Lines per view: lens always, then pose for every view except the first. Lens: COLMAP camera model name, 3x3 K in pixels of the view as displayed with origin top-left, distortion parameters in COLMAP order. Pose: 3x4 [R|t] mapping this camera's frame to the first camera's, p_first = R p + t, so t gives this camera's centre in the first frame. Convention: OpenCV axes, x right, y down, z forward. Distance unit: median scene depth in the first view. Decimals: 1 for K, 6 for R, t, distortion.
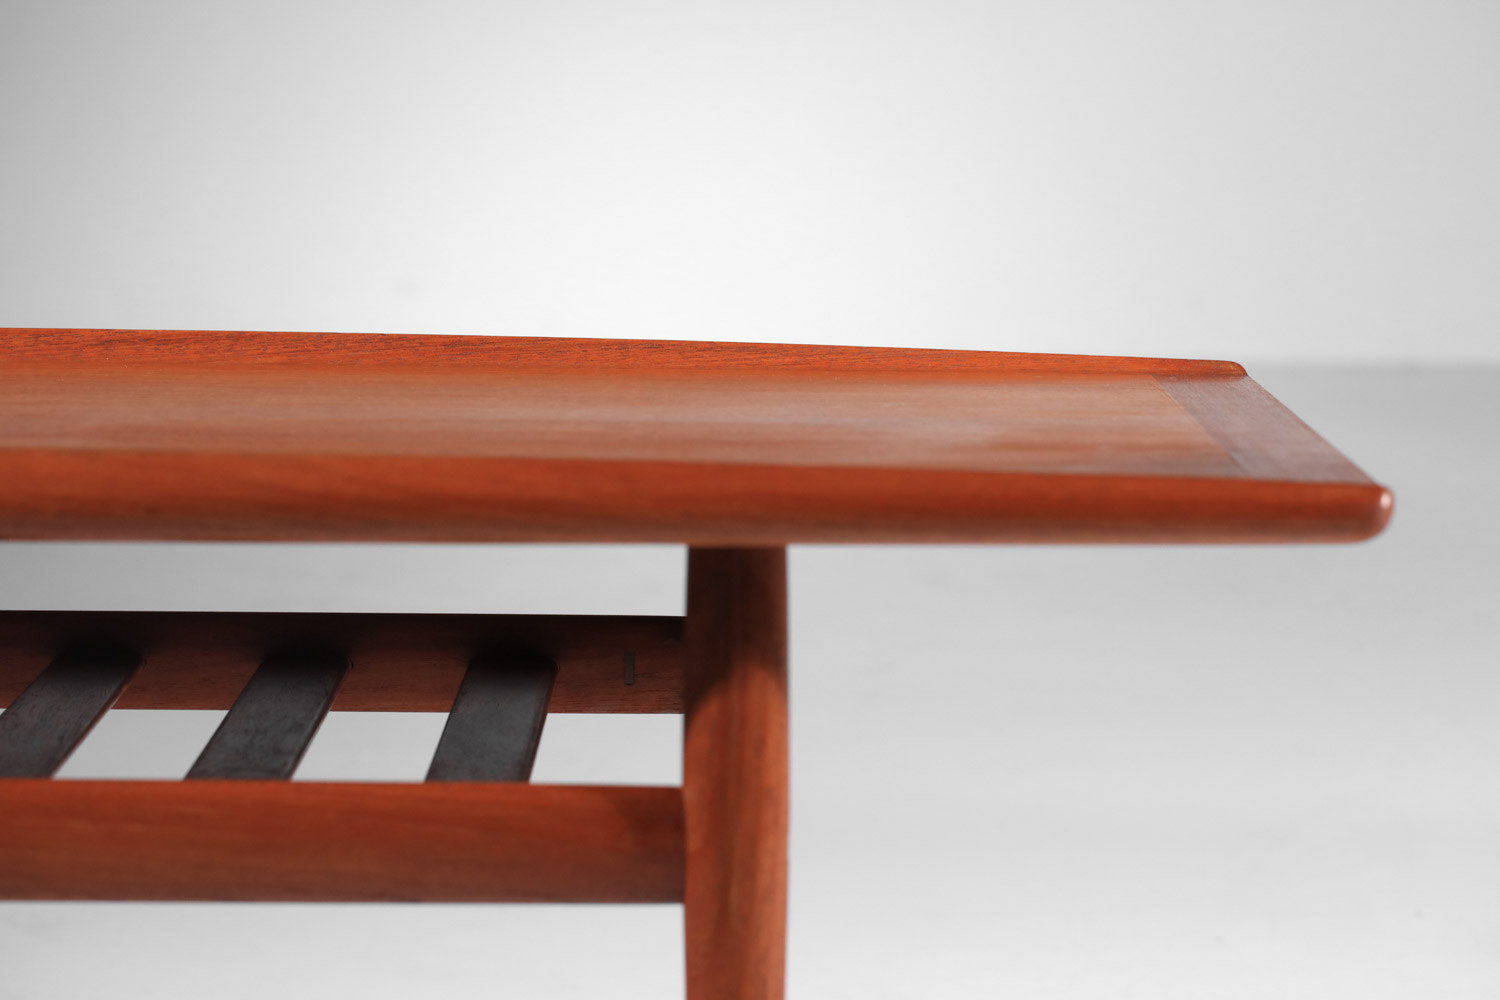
lens RADIAL K [[4600.0, 0, 750.0], [0, 4600.0, 500.0], [0, 0, 1]] dist [0.039442, 1.279156]
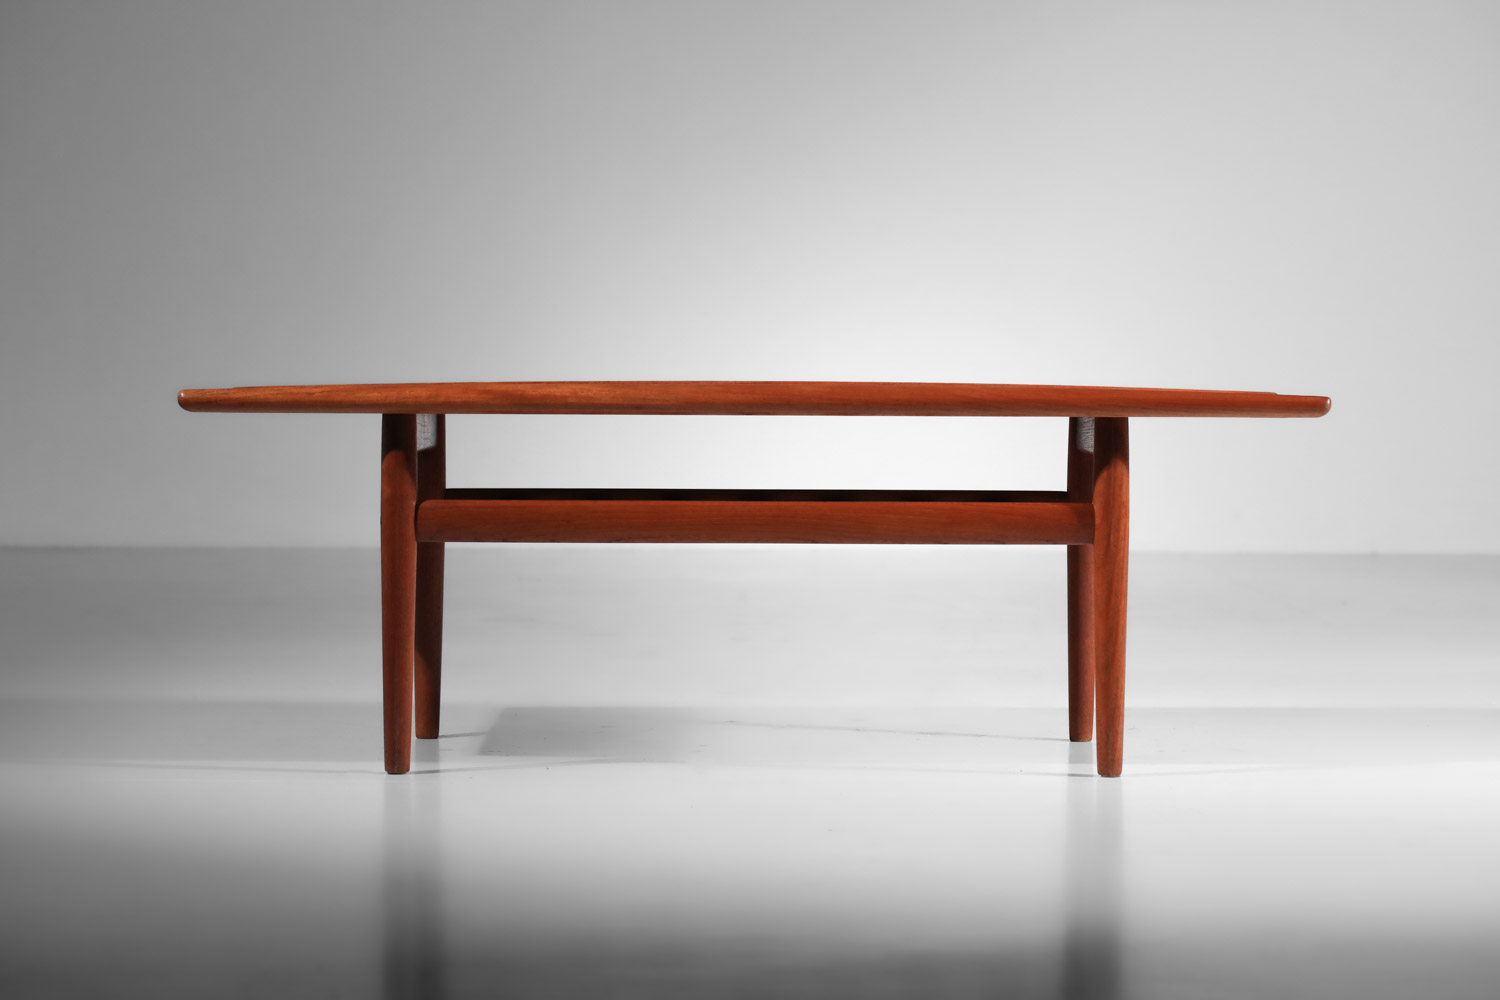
lens RADIAL K [[4600.0, 0, 750.0], [0, 4600.0, 500.0], [0, 0, 1]] dist [0.039442, 1.279156]
pose [[0.999997, -0.001014, -0.002048, -0.232584], [0.000819, 0.995645, -0.093224, 0.340248], [0.002133, 0.093223, 0.995643, -1.977403]]
